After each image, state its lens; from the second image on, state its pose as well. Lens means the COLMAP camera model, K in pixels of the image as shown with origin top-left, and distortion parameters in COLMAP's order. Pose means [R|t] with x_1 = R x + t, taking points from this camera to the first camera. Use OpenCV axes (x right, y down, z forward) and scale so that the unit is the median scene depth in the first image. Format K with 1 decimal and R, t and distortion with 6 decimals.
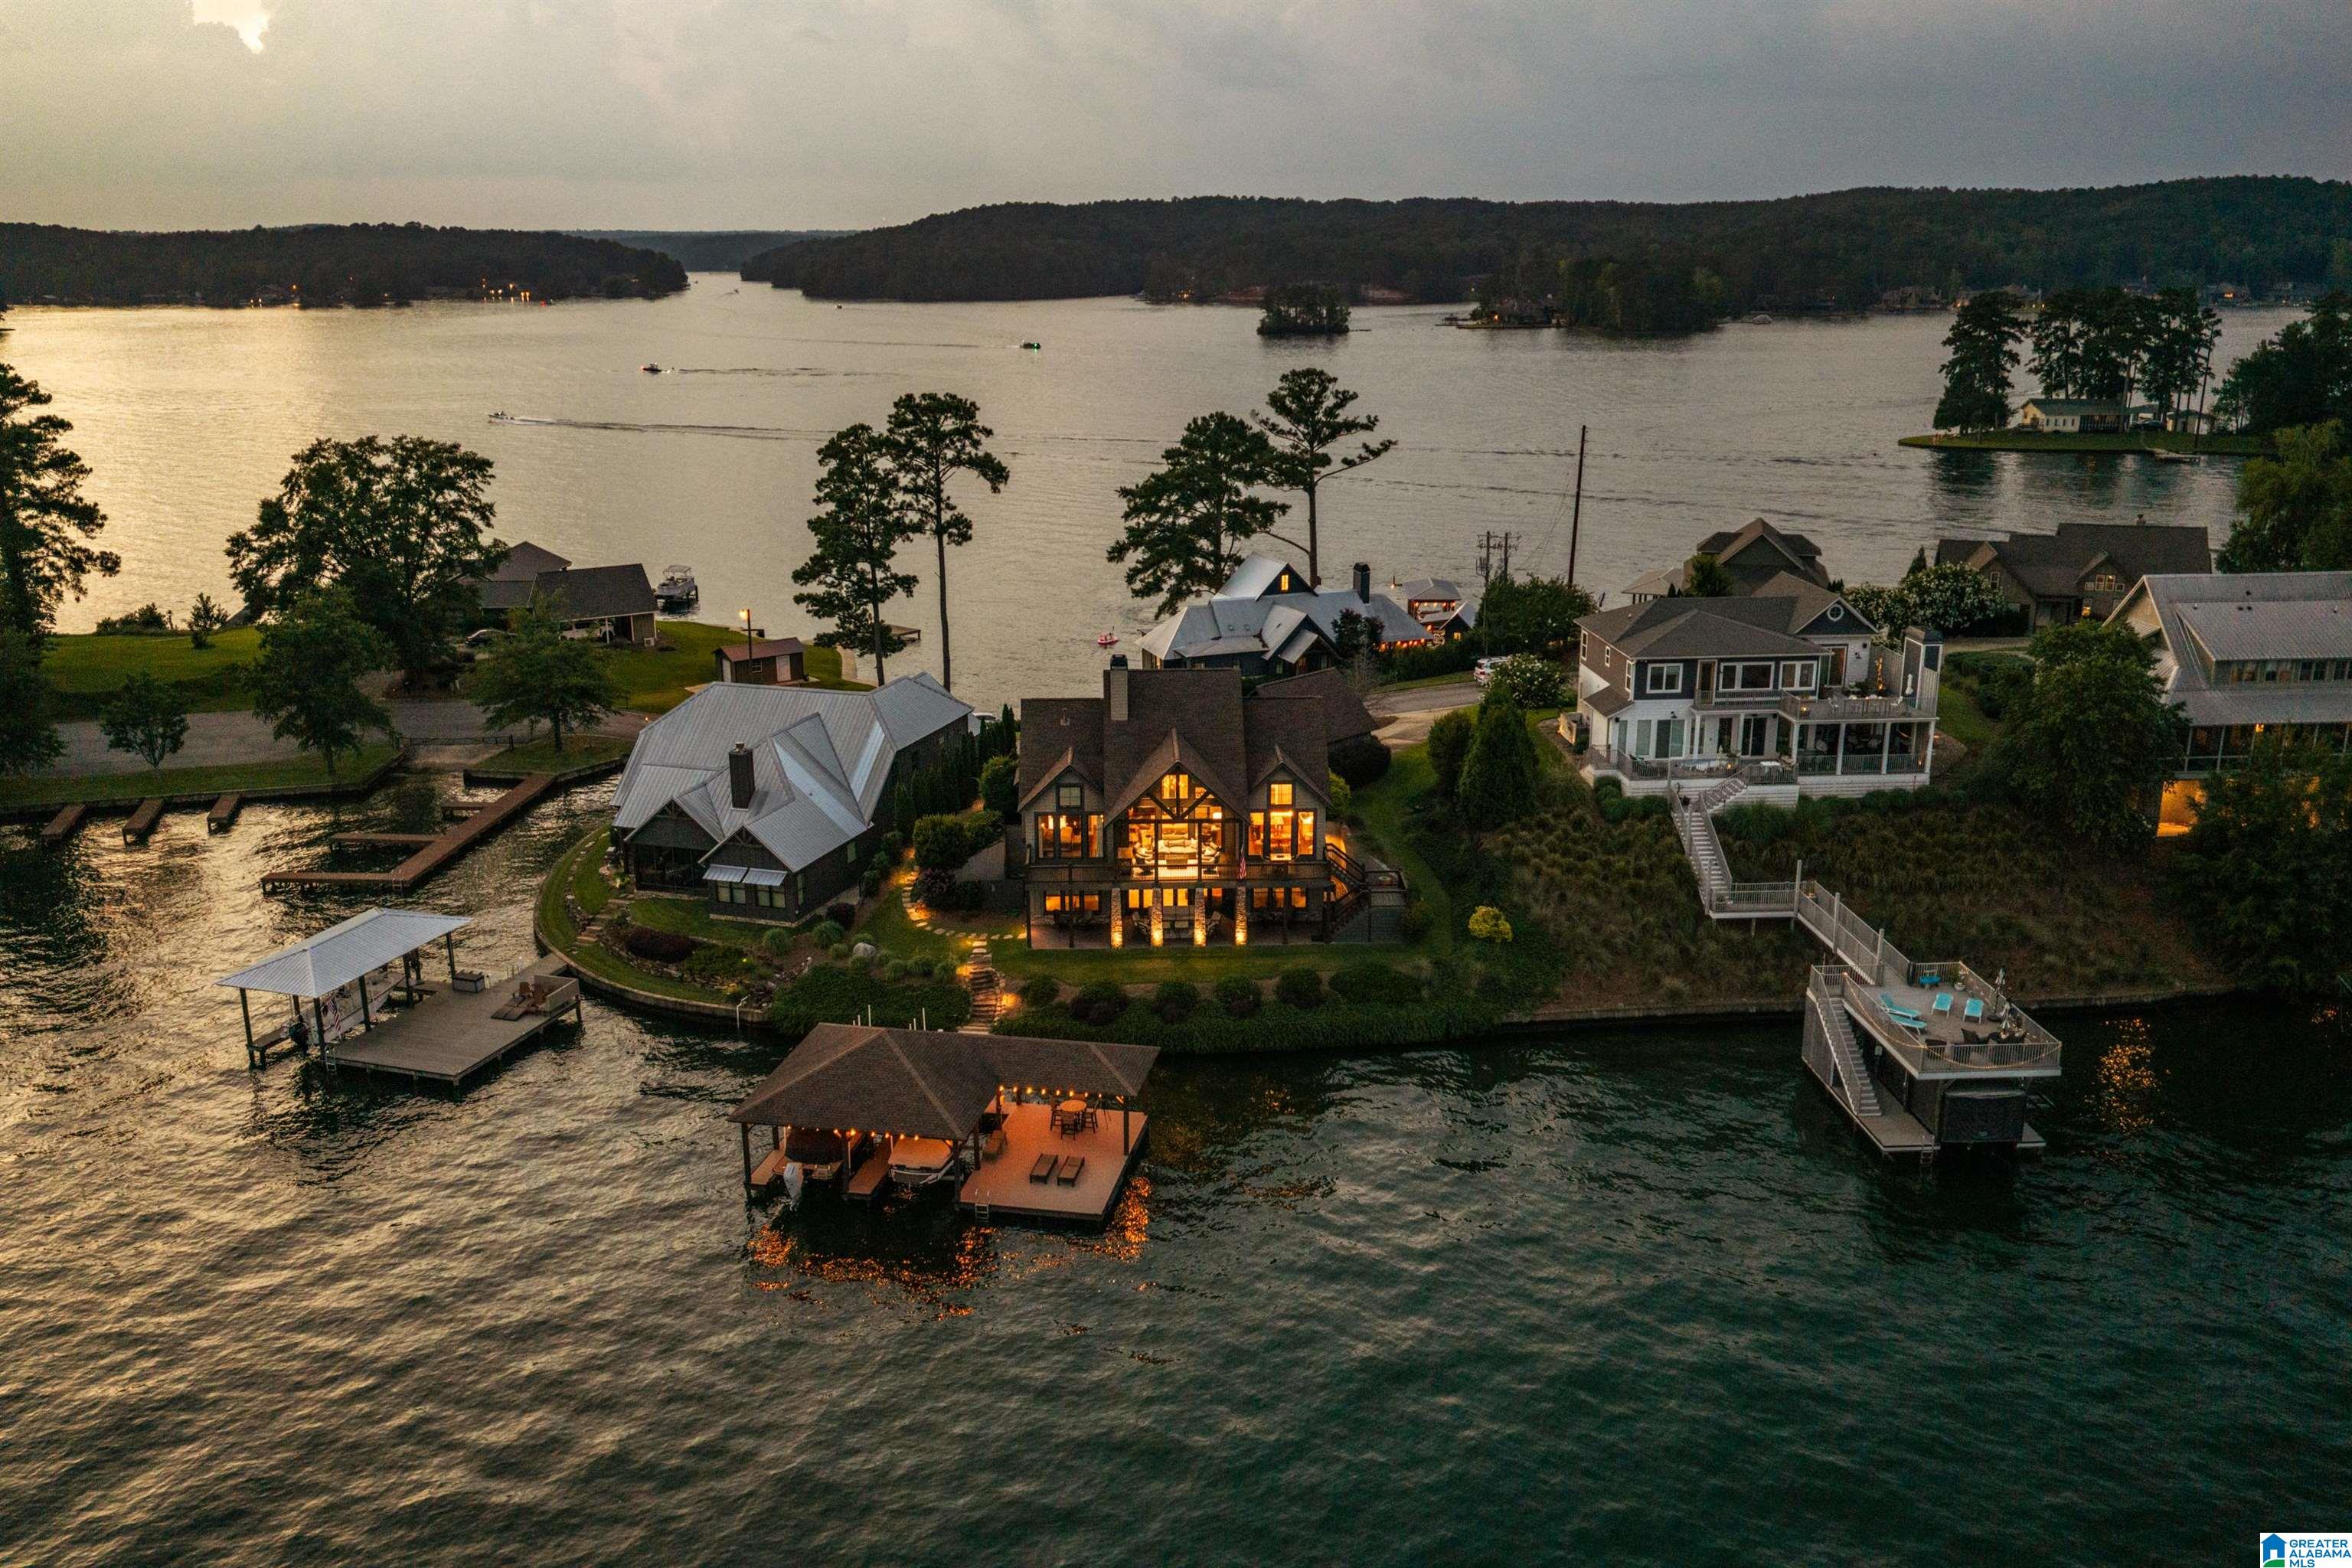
lens RADIAL K [[1948.8, 0, 1176.0], [0, 1948.8, 784.0], [0, 0, 1]] dist [0.011730, -0.024083]
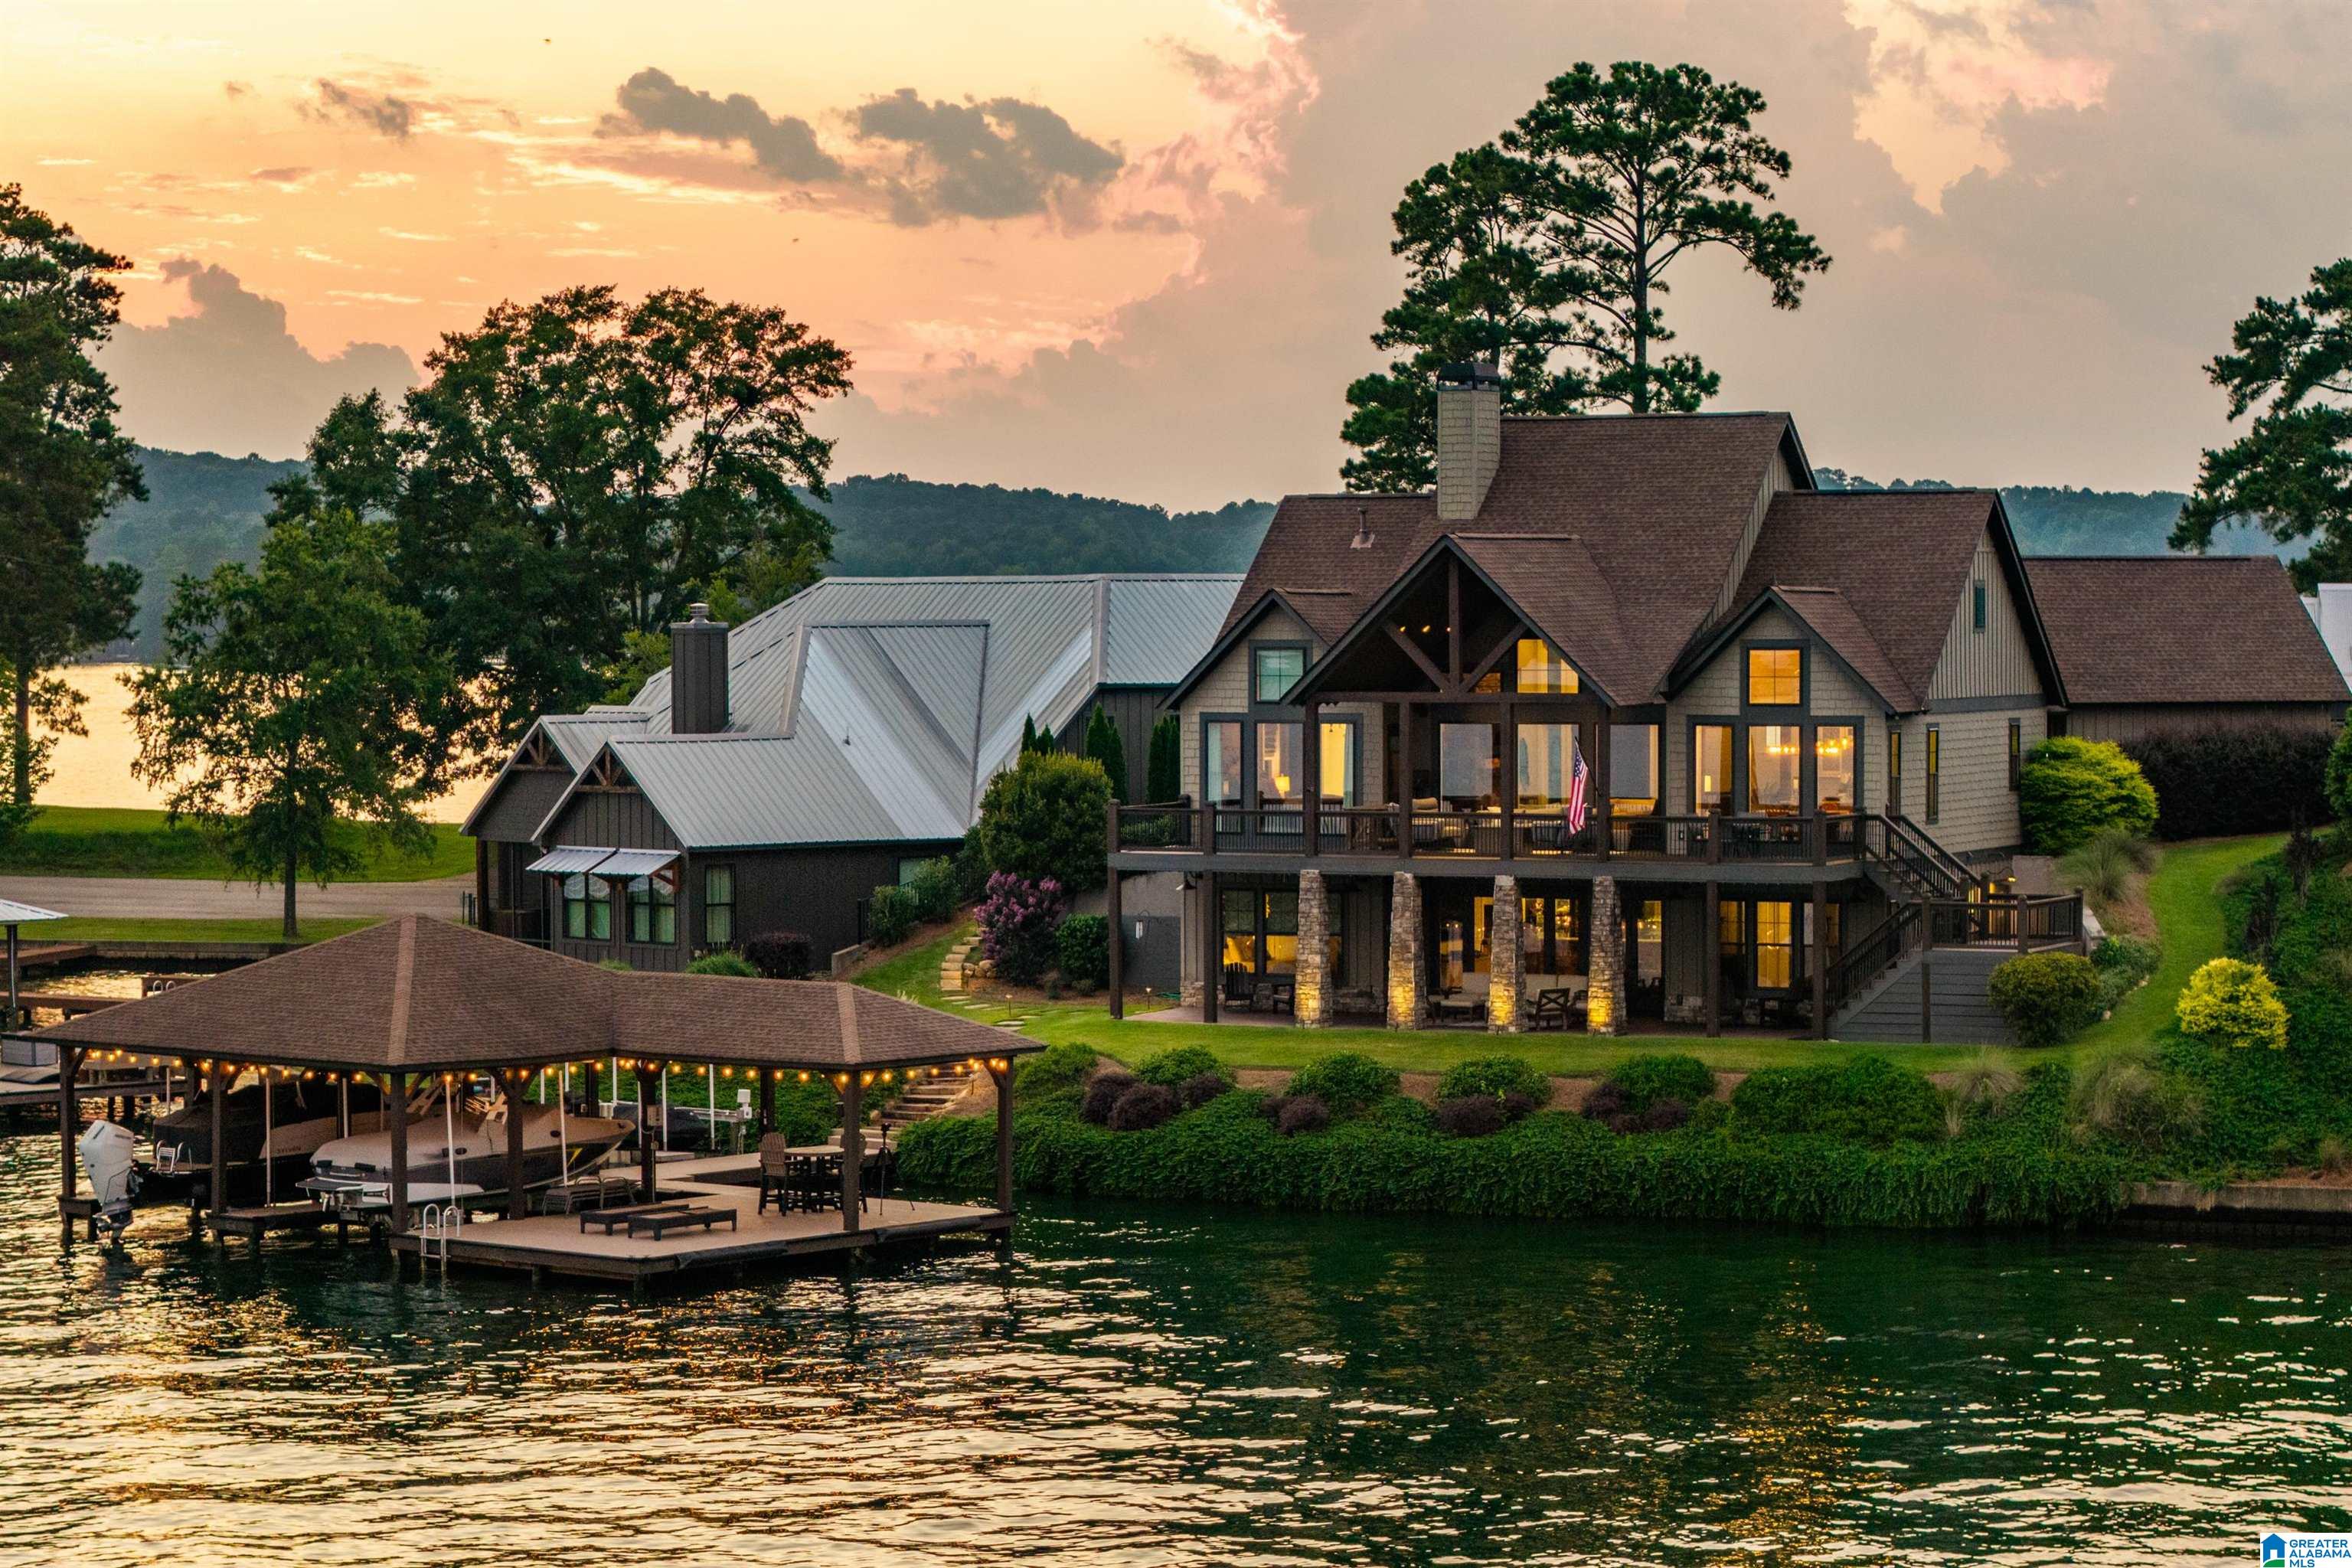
lens RADIAL K [[5605.6, 0, 1176.0], [0, 5605.6, 784.0], [0, 0, 1]] dist [-0.179783, 0.093481]
pose [[0.878822, 0.016069, -0.476879, 0.375844], [-0.127561, 0.970968, -0.202361, 0.208264], [0.459783, 0.238670, 0.855358, 0.004566]]
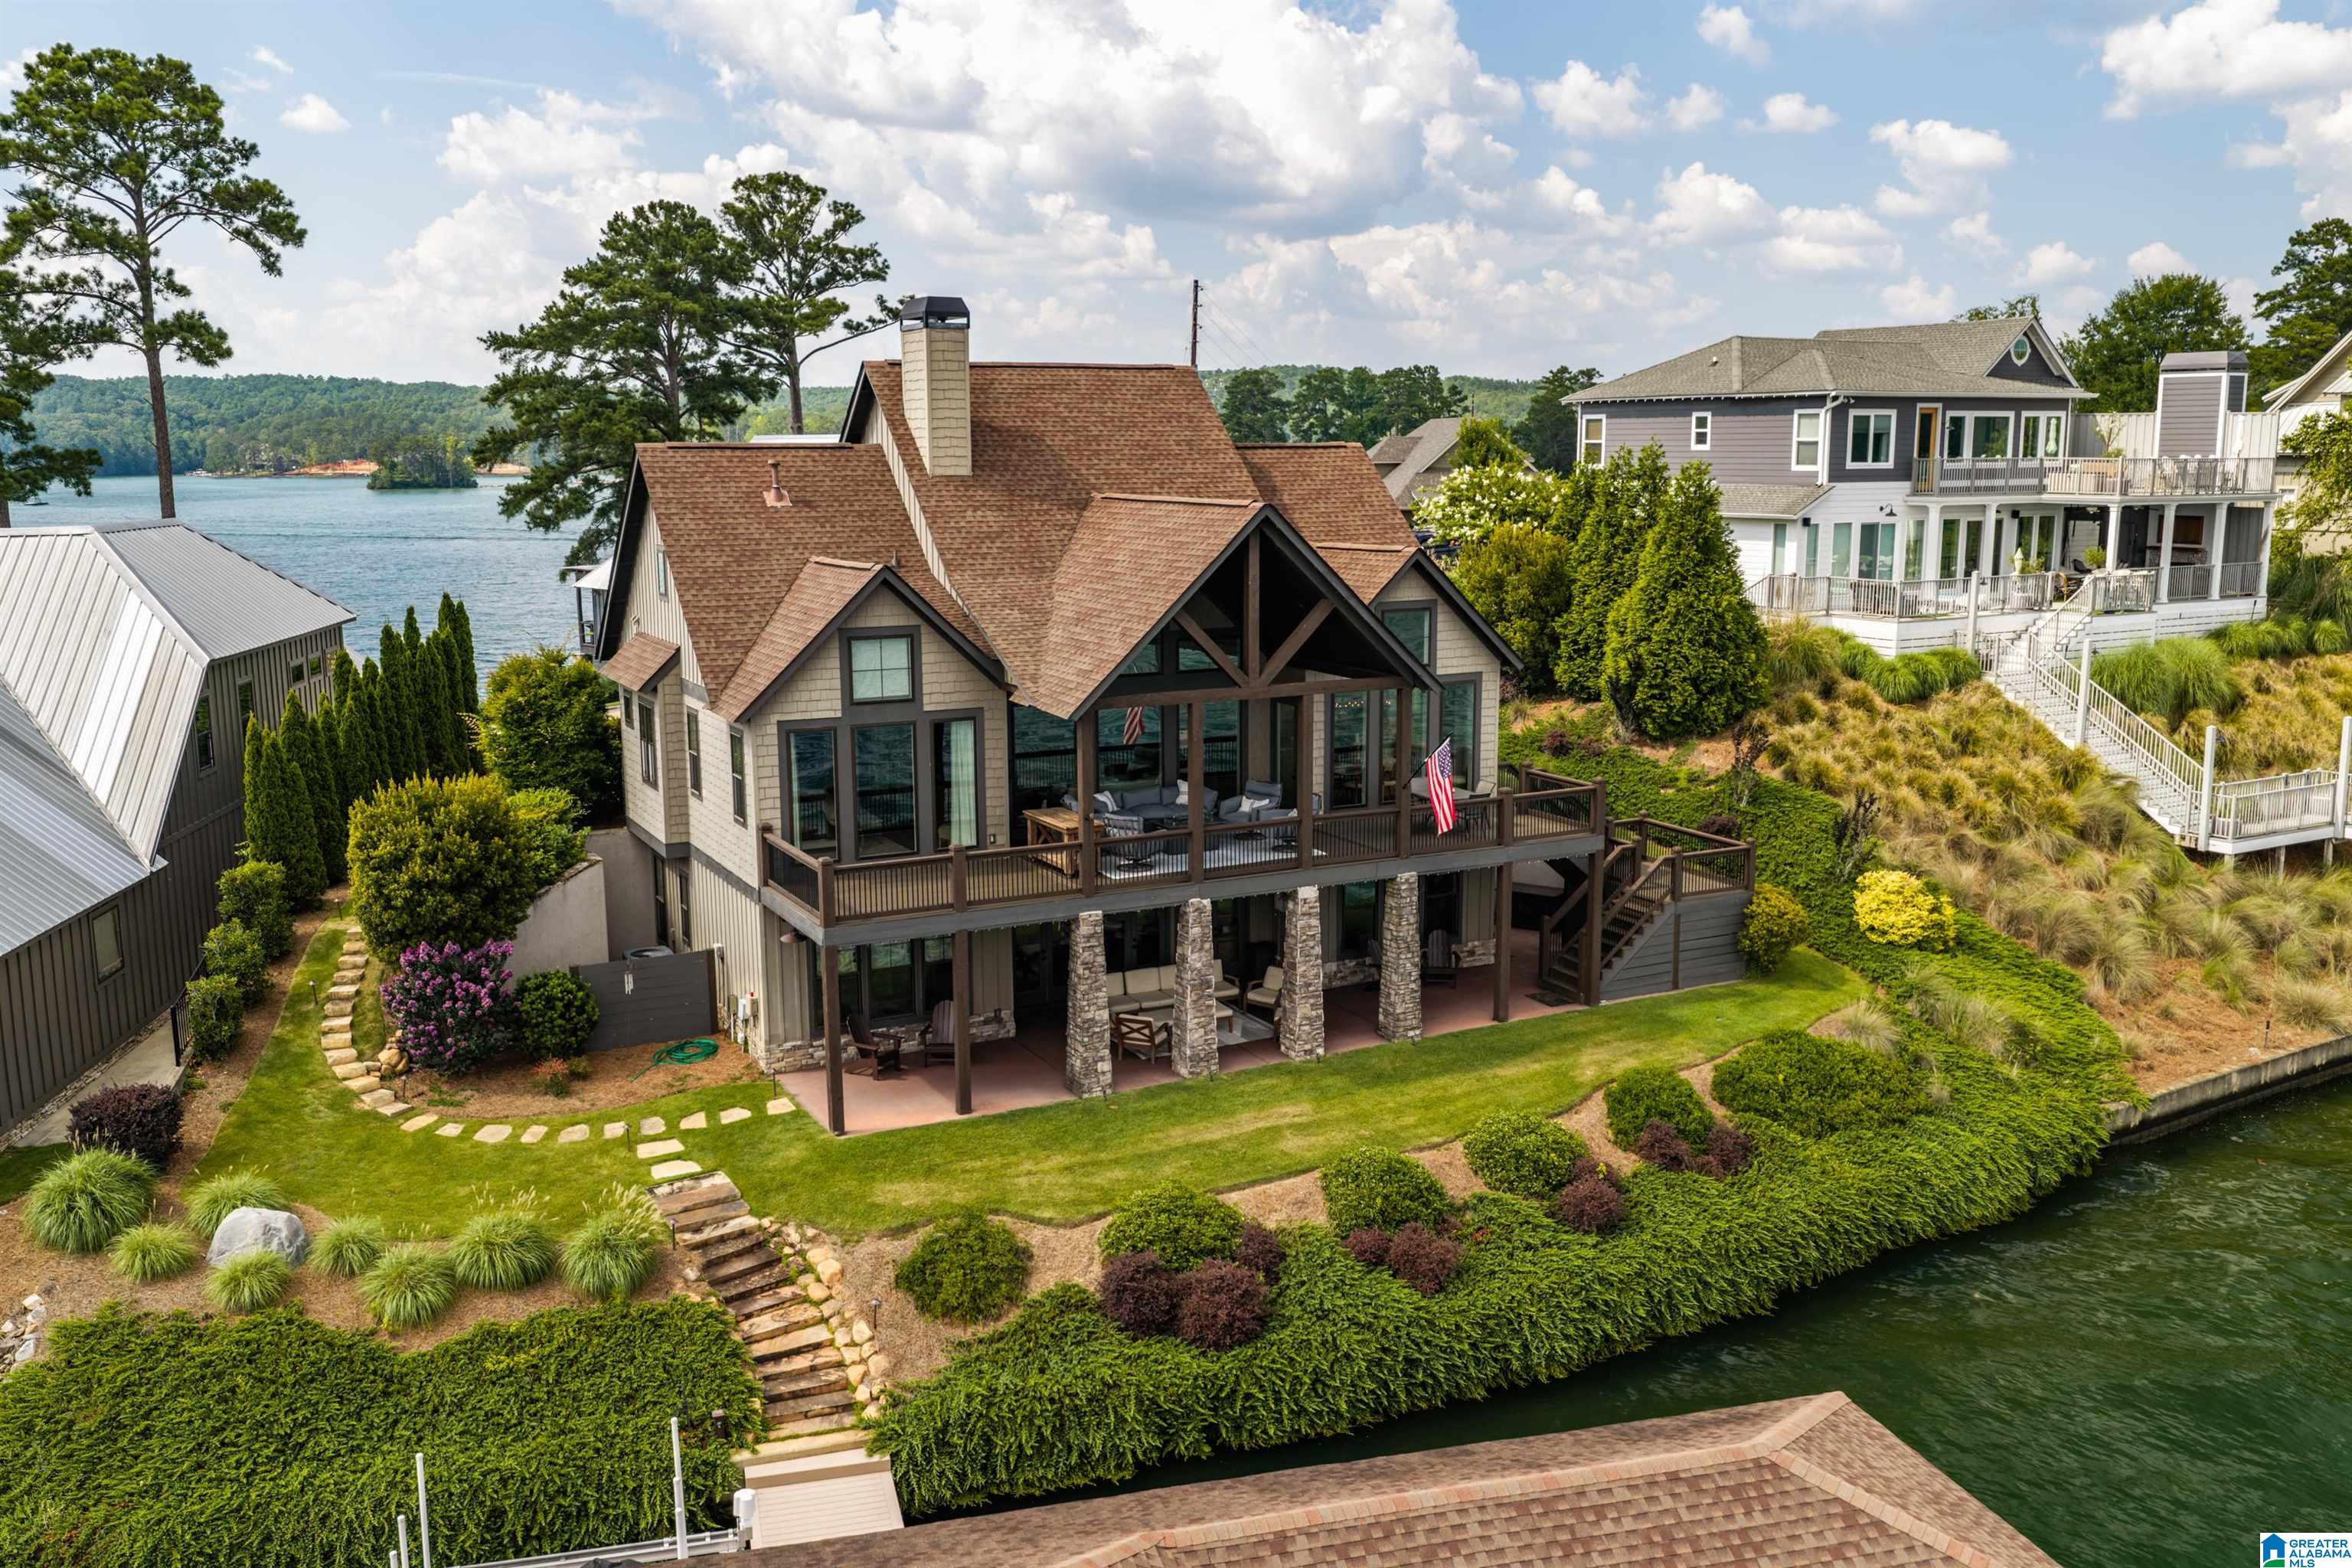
lens RADIAL K [[1954.7, 0, 1176.0], [0, 1954.7, 784.0], [0, 0, 1]] dist [0.010825, -0.020739]
pose [[0.900071, -0.074278, 0.429365, -0.121376], [0.117580, 0.990213, -0.075181, 0.045118], [-0.419579, 0.118153, 0.899996, 0.532586]]
